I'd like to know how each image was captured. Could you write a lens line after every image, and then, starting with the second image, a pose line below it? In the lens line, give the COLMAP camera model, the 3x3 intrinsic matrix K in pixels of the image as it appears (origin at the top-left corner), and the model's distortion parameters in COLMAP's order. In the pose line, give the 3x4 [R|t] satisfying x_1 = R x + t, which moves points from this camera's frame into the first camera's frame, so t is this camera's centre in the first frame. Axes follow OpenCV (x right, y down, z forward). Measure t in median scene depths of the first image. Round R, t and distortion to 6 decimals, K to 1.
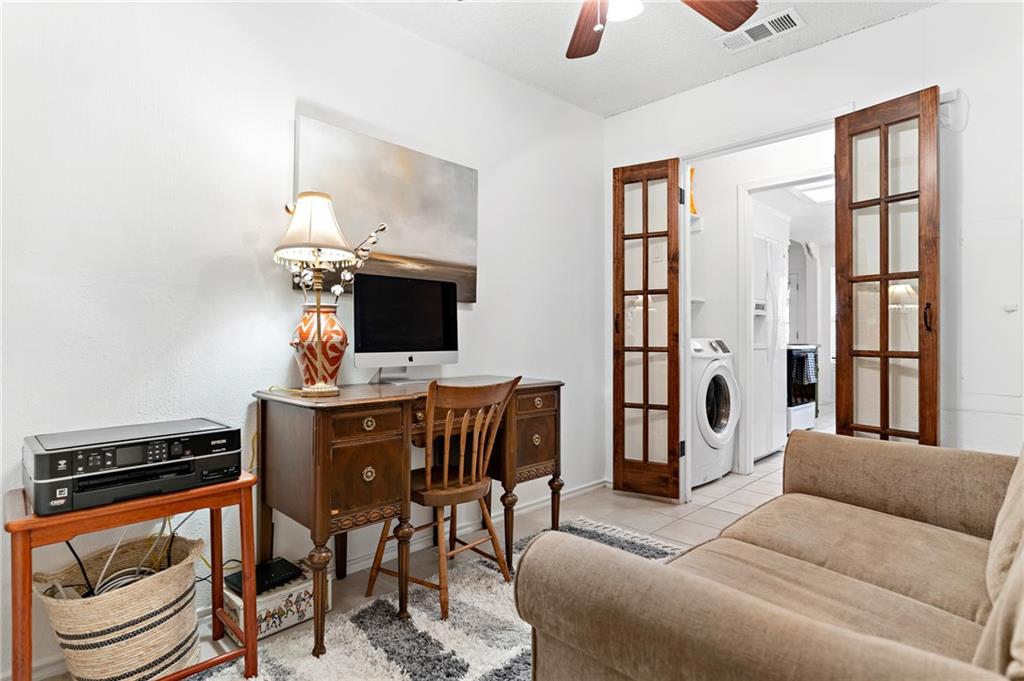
lens RADIAL K [[531.2, 0, 516.4], [0, 531.2, 340.6], [0, 0, 1]] dist [-0.006675, 0.001964]
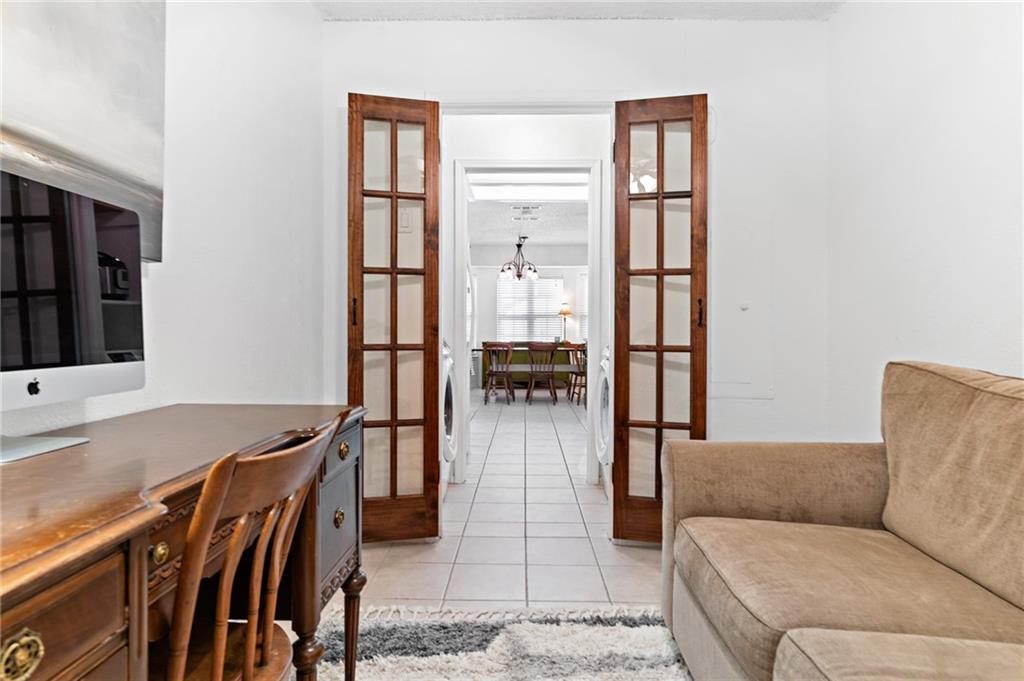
lens RADIAL K [[531.2, 0, 513.1], [0, 531.2, 335.5], [0, 0, 1]] dist [-0.006675, 0.001964]
pose [[0.725203, -0.004833, 0.688518, -0.193183], [0.001566, 0.999984, 0.005370, -0.004972], [-0.688533, -0.002816, 0.725199, 0.437093]]
